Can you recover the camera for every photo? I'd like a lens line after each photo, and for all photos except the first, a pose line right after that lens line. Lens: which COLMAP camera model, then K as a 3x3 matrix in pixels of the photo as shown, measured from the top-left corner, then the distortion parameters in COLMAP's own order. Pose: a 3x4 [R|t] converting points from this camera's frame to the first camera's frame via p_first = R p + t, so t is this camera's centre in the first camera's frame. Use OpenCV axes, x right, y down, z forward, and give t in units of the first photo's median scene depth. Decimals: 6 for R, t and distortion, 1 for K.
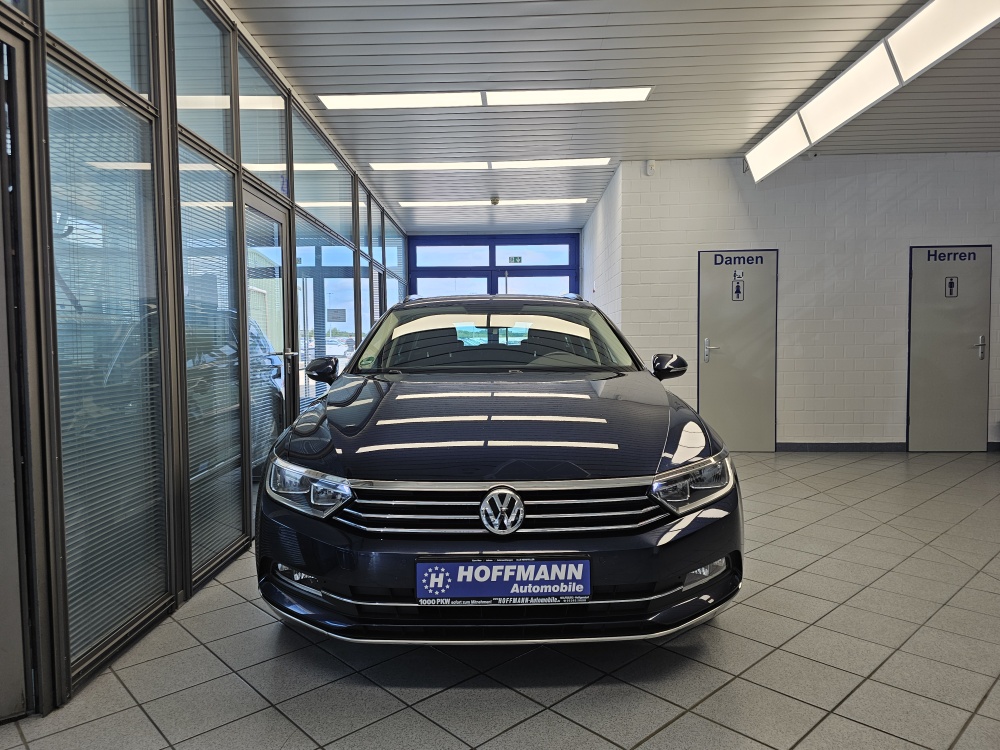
lens RADIAL K [[687.2, 0, 484.0], [0, 687.2, 380.8], [0, 0, 1]] dist [0.051238, -0.062175]
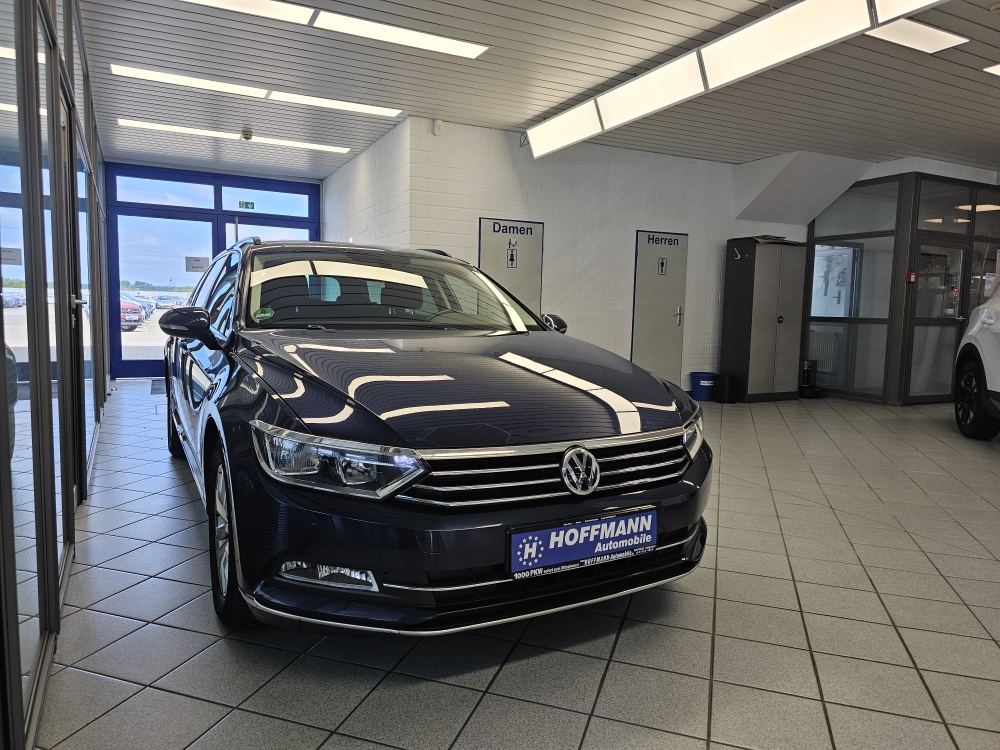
lens RADIAL K [[687.2, 0, 497.8], [0, 687.2, 380.4], [0, 0, 1]] dist [0.051238, -0.062175]
pose [[0.869395, -0.020672, 0.493686, -0.273663], [-0.005290, 0.998678, 0.051133, 0.006685], [-0.494090, -0.047066, 0.868136, 0.112066]]
